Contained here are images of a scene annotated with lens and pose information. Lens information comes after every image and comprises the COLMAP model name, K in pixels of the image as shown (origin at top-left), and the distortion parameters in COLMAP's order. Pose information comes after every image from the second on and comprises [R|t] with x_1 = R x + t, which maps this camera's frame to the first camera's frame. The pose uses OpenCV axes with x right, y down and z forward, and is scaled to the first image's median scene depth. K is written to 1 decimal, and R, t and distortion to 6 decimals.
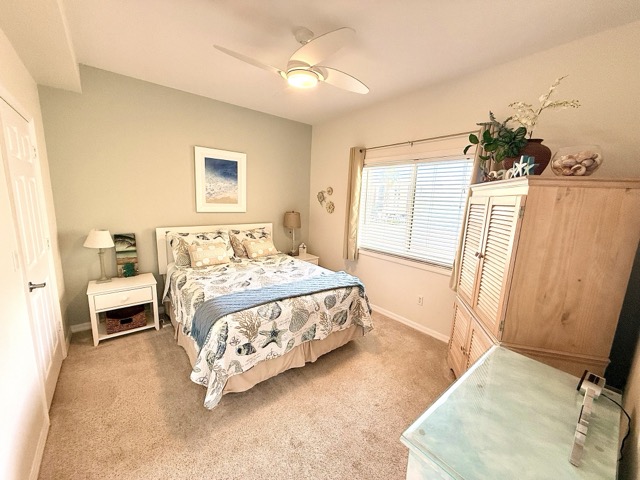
lens RADIAL K [[253.6, 0, 318.3], [0, 253.6, 240.7], [0, 0, 1]] dist [-0.000683, 0.000286]
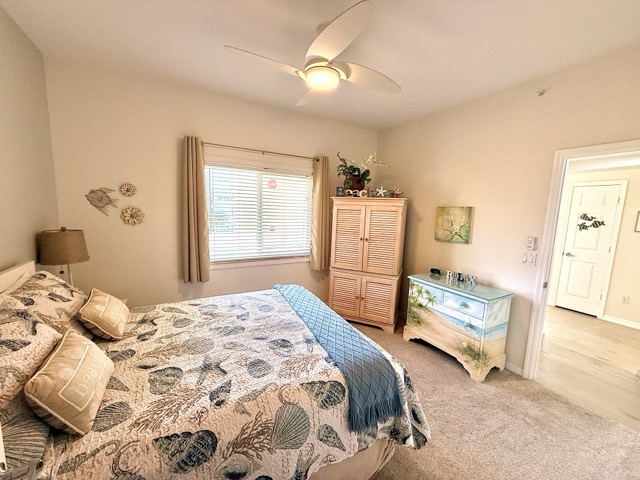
lens RADIAL K [[253.6, 0, 318.3], [0, 253.6, 240.7], [0, 0, 1]] dist [-0.000683, 0.000286]
pose [[0.176290, -0.154682, 0.972109, -0.674106], [0.133580, 0.982199, 0.132063, -0.125184], [-0.975232, 0.106573, 0.193815, 0.589951]]
